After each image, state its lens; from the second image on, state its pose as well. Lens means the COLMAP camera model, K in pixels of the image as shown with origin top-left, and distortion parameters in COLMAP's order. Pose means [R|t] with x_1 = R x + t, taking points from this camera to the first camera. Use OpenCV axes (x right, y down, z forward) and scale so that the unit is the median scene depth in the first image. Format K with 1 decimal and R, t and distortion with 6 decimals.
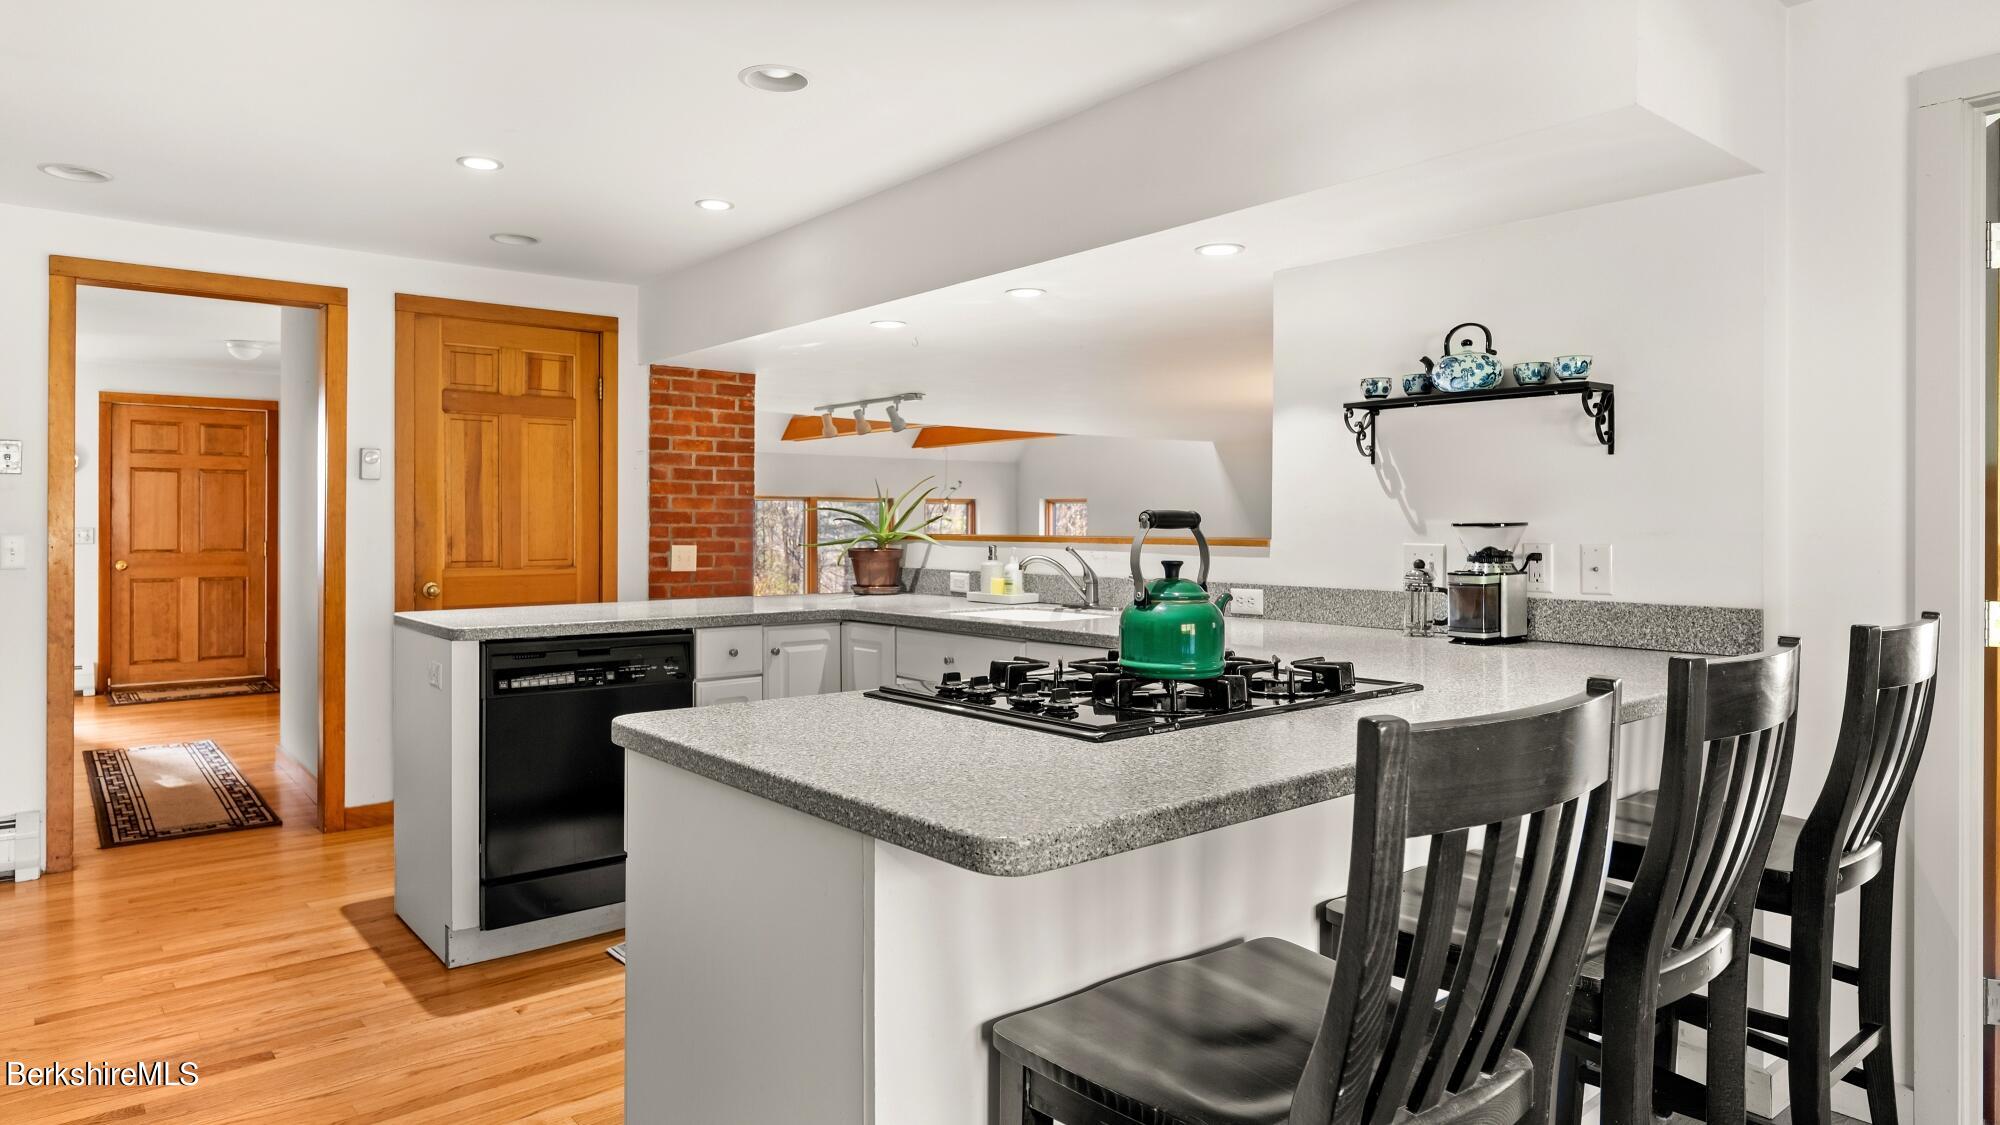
lens RADIAL K [[1193.1, 0, 988.3], [0, 1193.1, 529.9], [0, 0, 1]] dist [-0.002164, 0.000214]
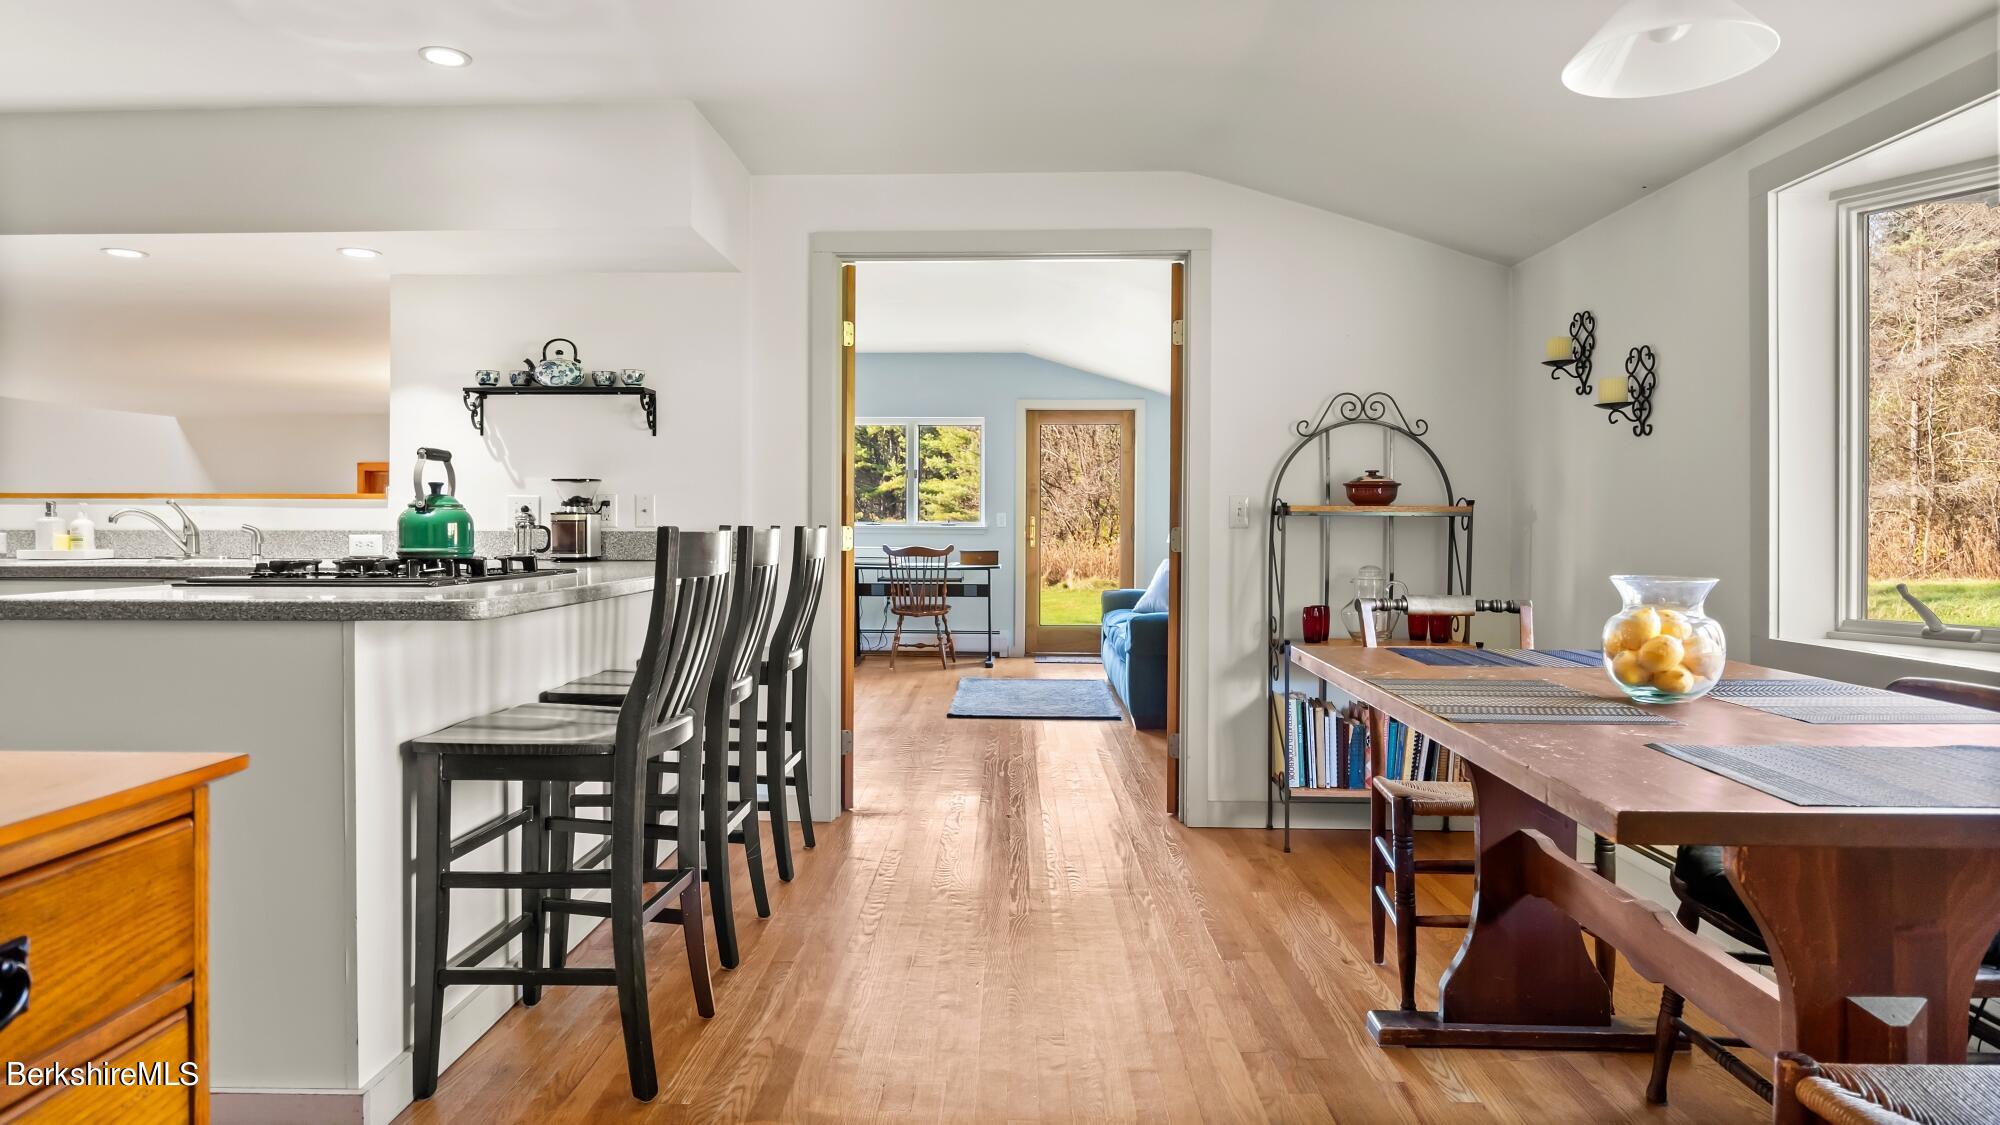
lens RADIAL K [[1193.1, 0, 993.7], [0, 1193.1, 540.7], [0, 0, 1]] dist [-0.002164, 0.000214]
pose [[0.659957, -0.007220, 0.751269, -0.314037], [0.001358, 0.999964, 0.008418, 0.053966], [-0.751302, -0.004536, 0.659943, -0.314912]]
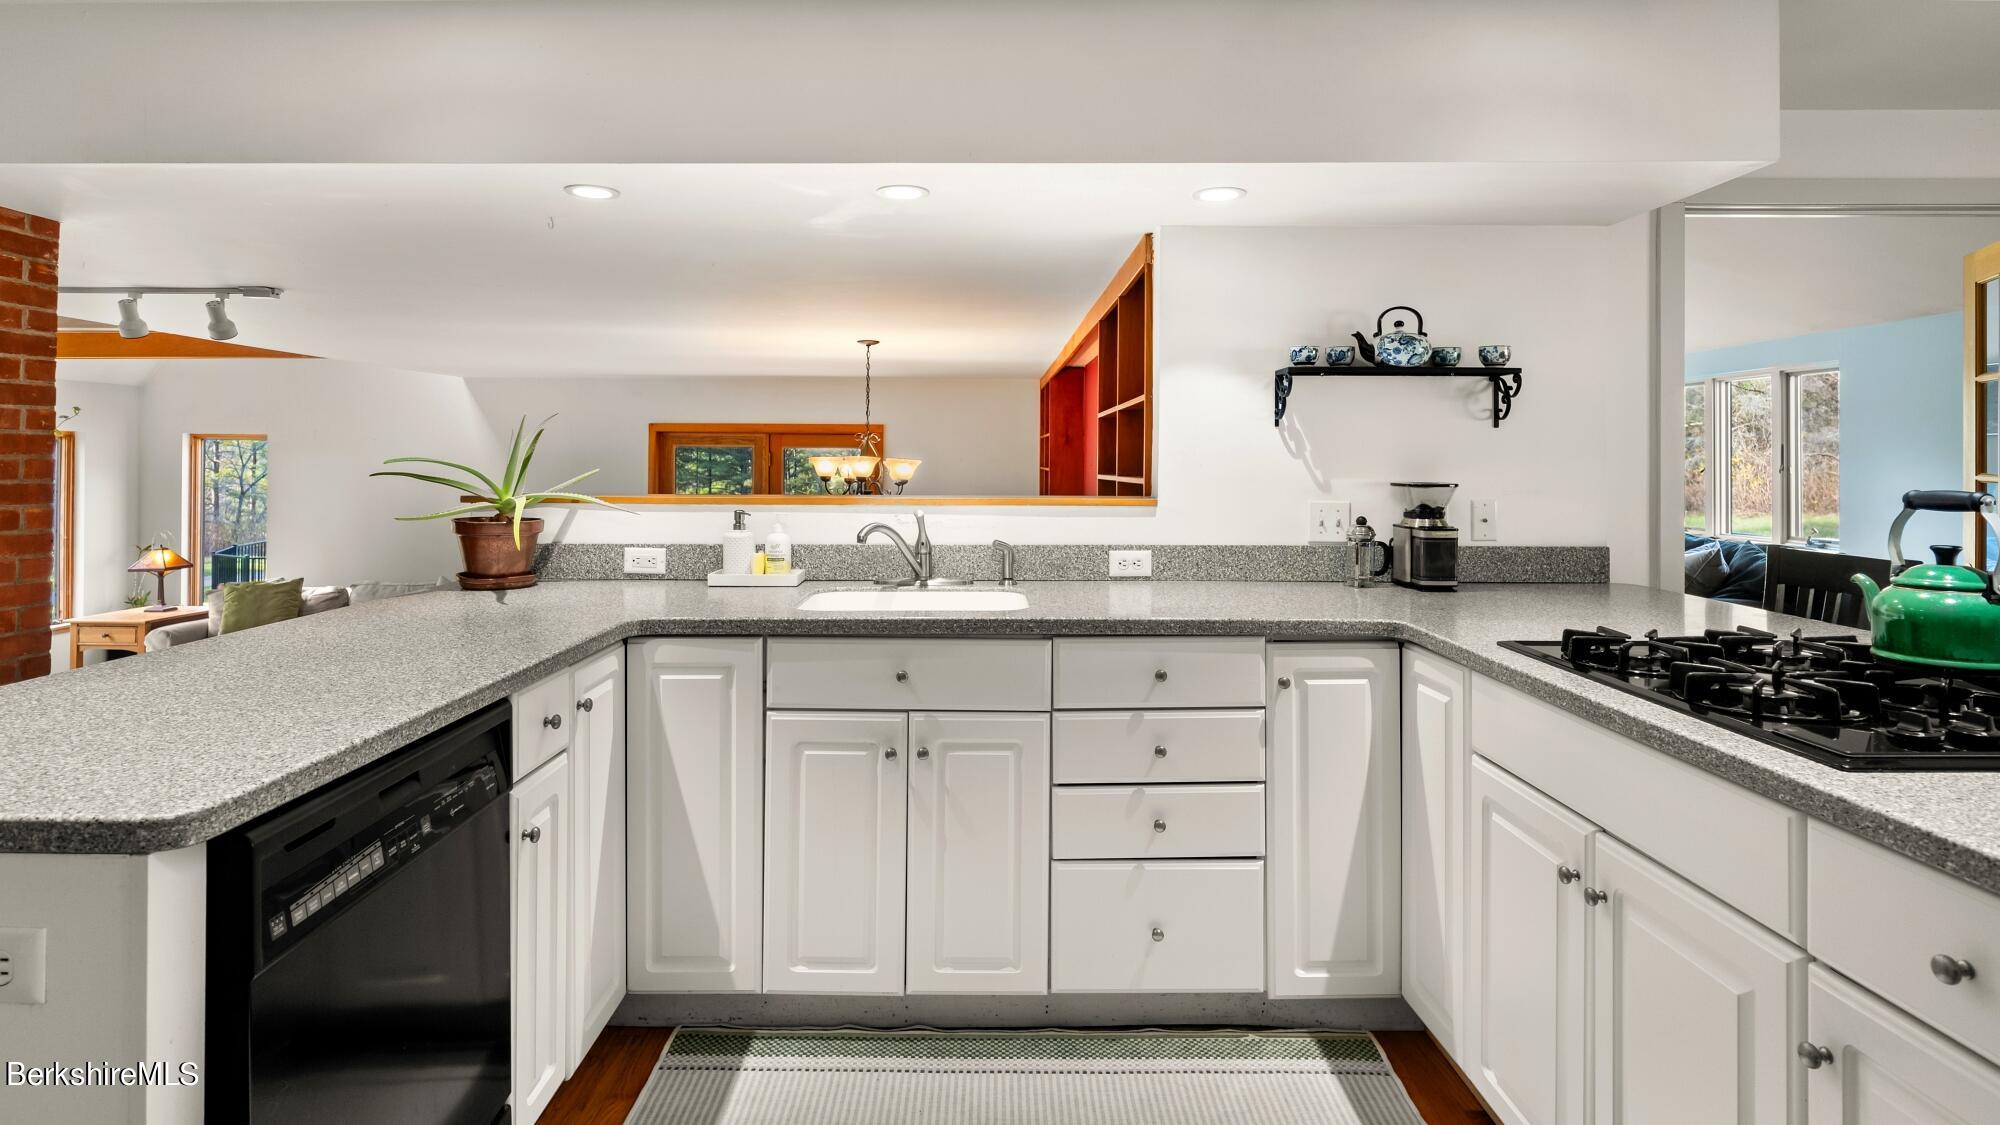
lens RADIAL K [[1013.0, 0, 969.2], [0, 1013.0, 451.7], [0, 0, 1]] dist [-0.002116, 0.000126]
pose [[0.637708, 0.007419, 0.770243, -0.574058], [0.000953, 0.999945, -0.010421, -0.025068], [-0.770278, 0.007380, 0.637666, 0.676460]]
